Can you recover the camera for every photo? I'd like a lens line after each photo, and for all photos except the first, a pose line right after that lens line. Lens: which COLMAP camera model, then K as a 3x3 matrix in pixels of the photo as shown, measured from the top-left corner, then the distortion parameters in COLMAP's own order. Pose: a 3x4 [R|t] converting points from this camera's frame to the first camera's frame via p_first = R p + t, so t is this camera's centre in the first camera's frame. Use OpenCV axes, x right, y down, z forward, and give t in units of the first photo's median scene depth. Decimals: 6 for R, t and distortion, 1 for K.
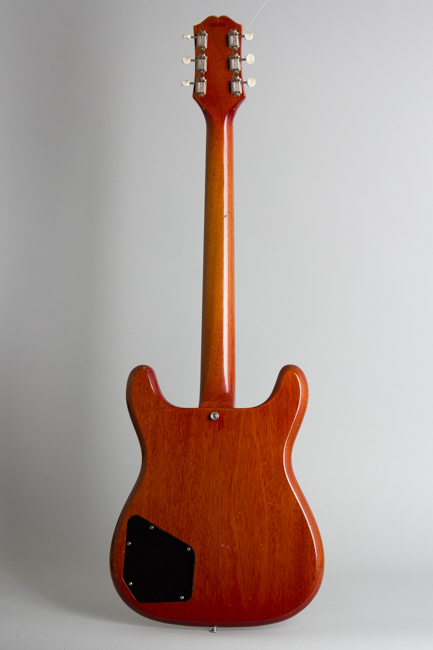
lens RADIAL K [[1414.3, 0, 219.4], [0, 1414.3, 297.1], [0, 0, 1]] dist [0.328961, 0.000000]
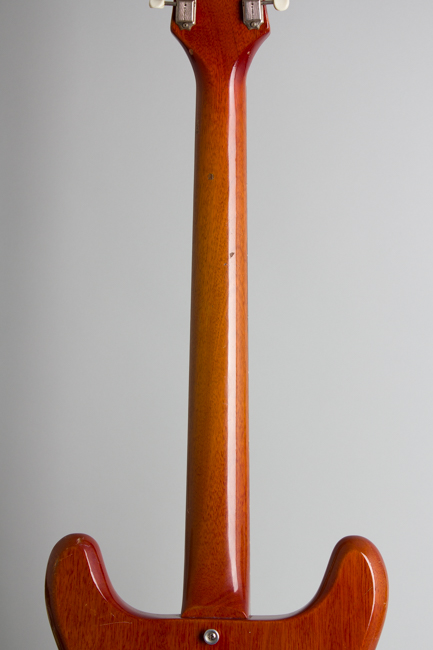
lens RADIAL K [[1414.3, 0, 199.0], [0, 1414.3, 327.8], [0, 0, 1]] dist [0.328961, 0.000000]
pose [[0.999705, 0.000389, -0.024303, 0.005001], [0.000675, 0.999041, 0.043768, -0.053272], [0.024297, -0.043772, 0.998746, 0.464504]]
